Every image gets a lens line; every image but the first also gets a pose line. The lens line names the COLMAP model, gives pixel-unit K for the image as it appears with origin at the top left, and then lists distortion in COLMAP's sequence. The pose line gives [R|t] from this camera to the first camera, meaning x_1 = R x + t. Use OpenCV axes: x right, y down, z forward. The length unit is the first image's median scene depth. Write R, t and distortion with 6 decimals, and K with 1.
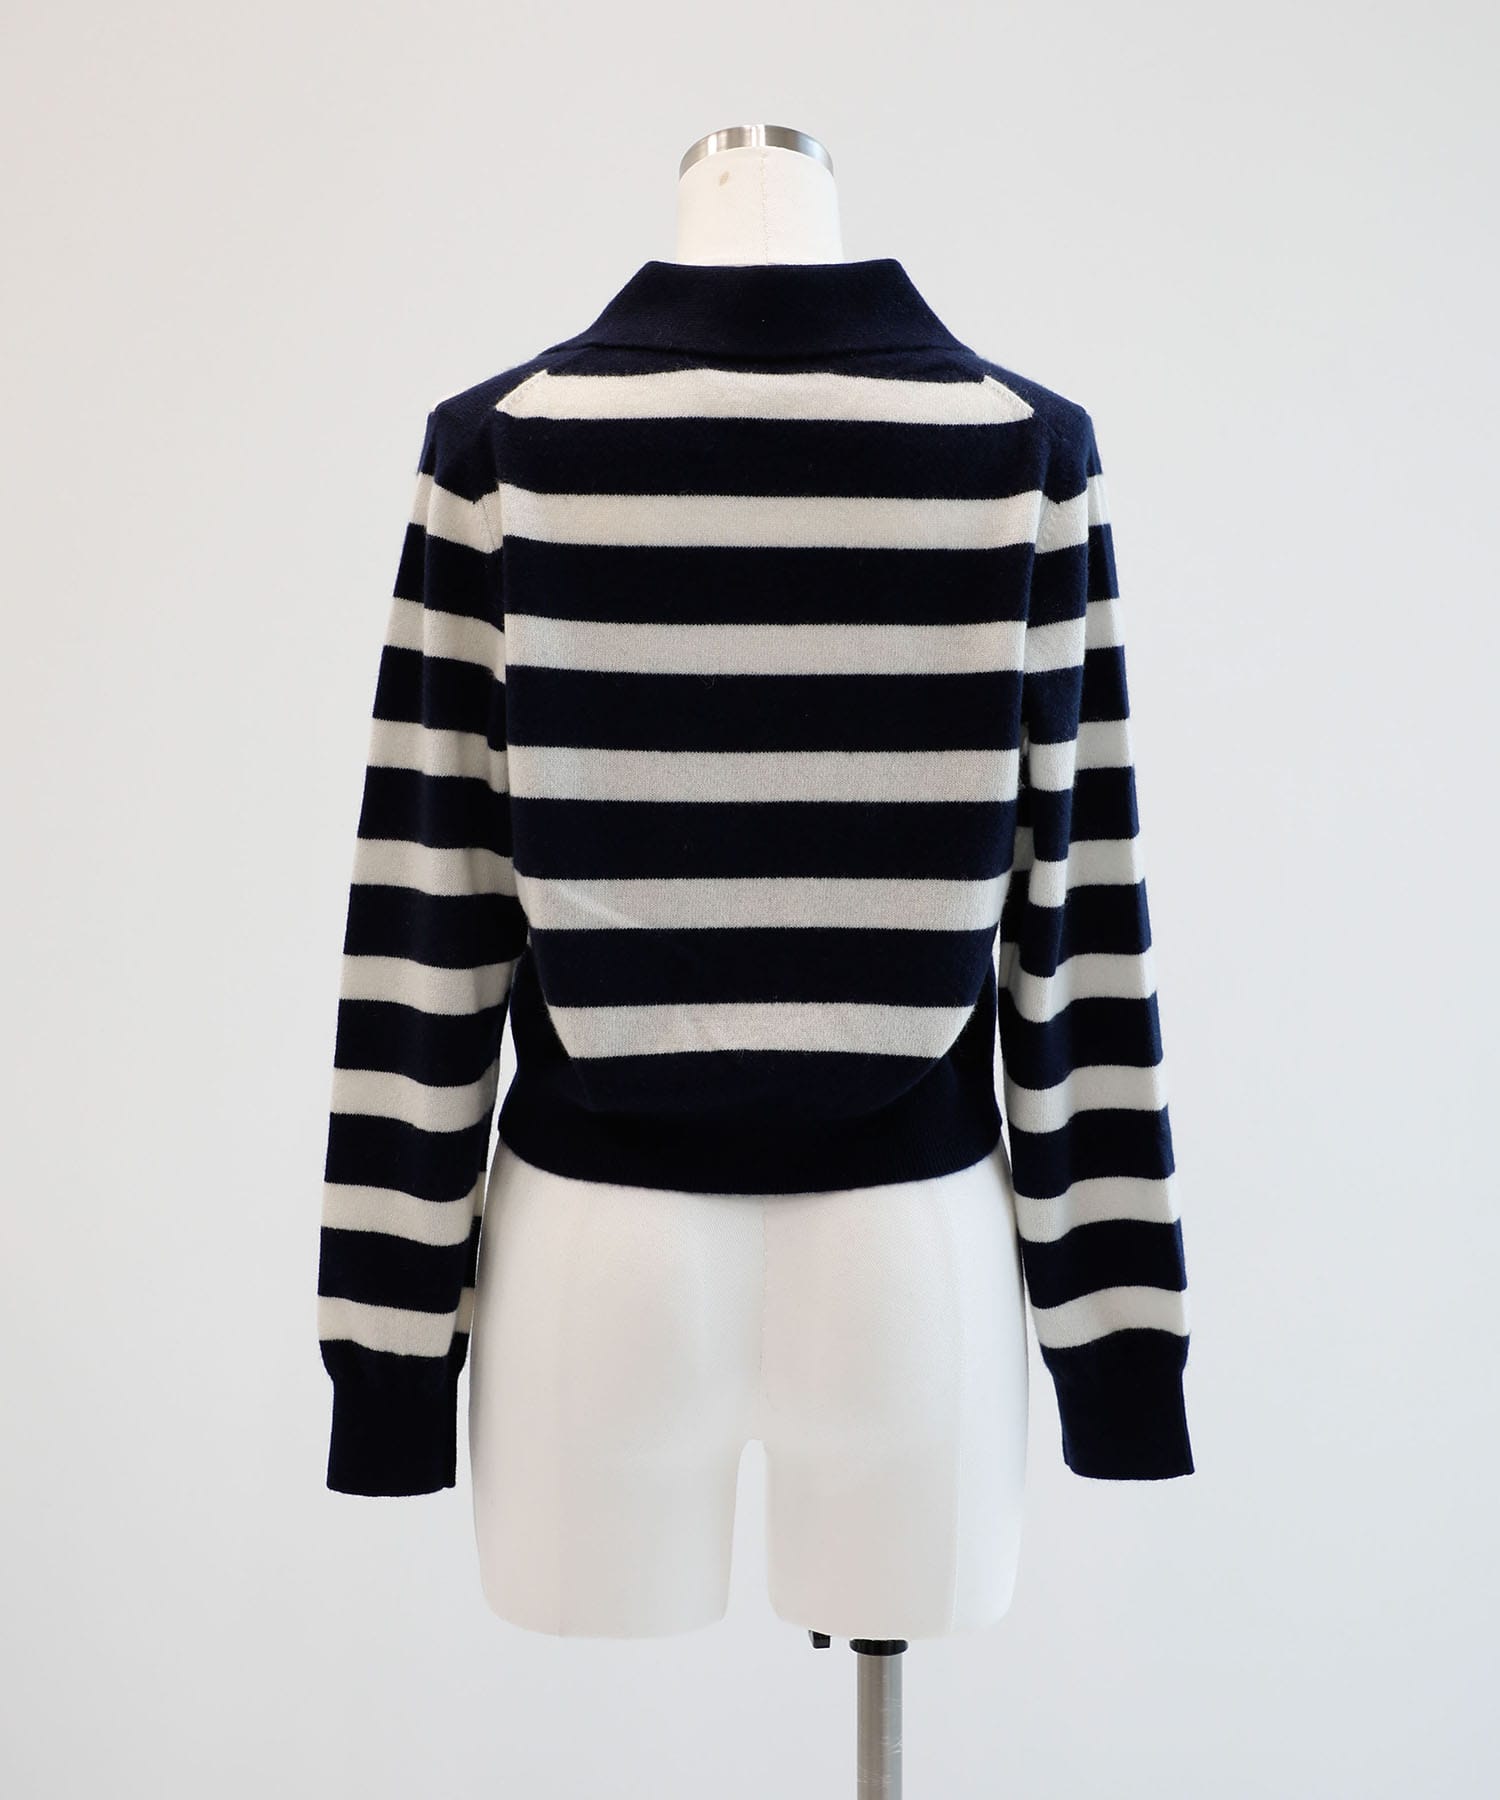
lens RADIAL K [[3258.4, 0, 752.6], [0, 3258.4, 898.8], [0, 0, 1]] dist [0.000036, 0.000000]
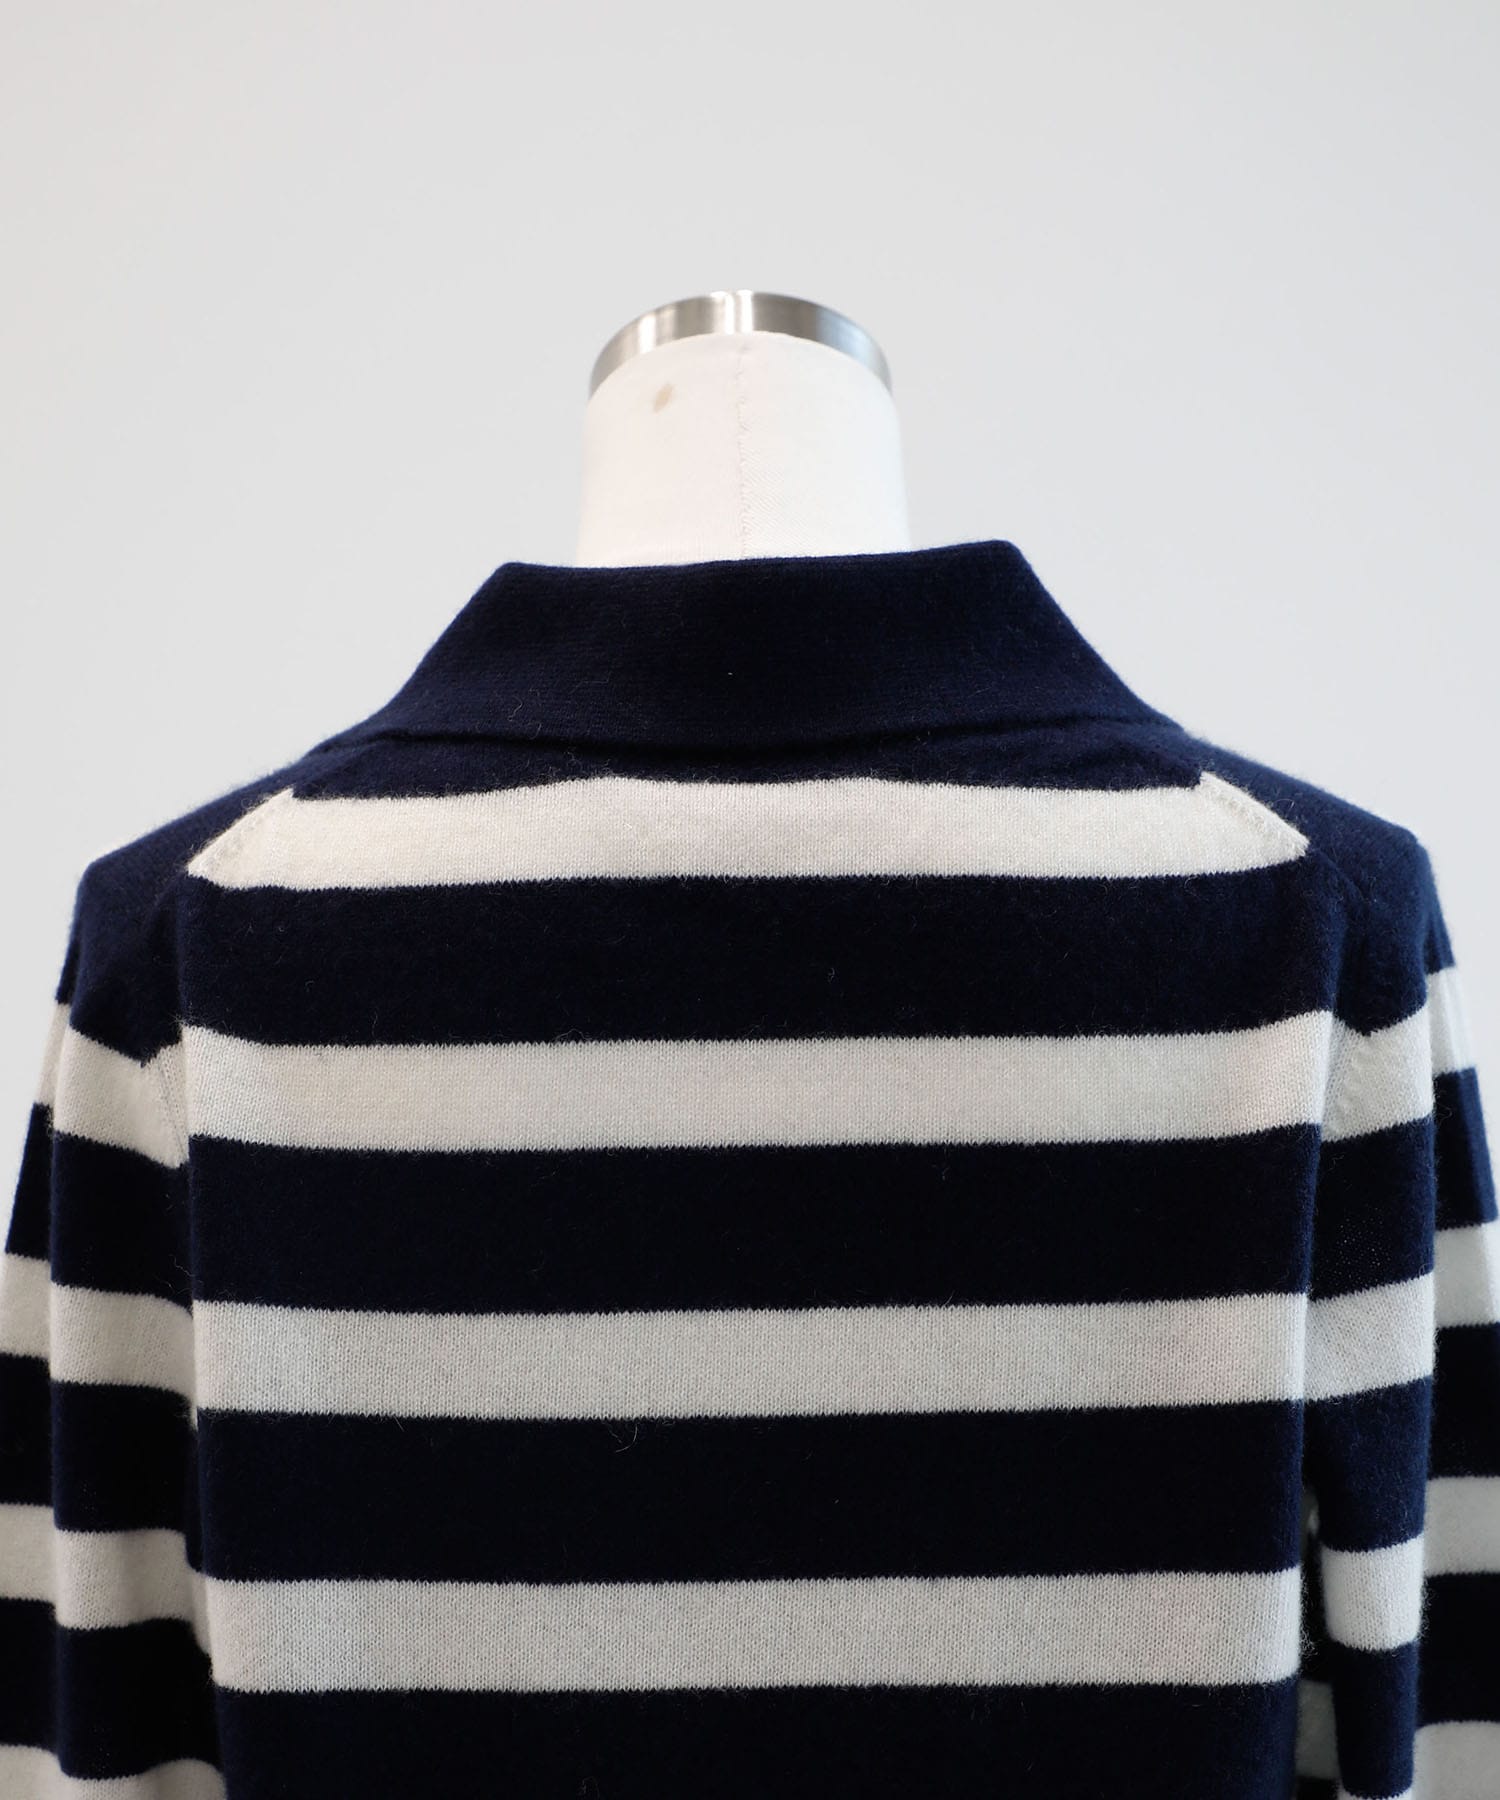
lens RADIAL K [[3258.4, 0, 748.9], [0, 3258.4, 903.1], [0, 0, 1]] dist [0.000036, 0.000000]
pose [[0.993934, -0.025170, -0.107055, 0.056218], [0.013131, 0.993654, -0.111711, -0.089528], [0.109187, 0.109628, 0.987957, 0.525464]]
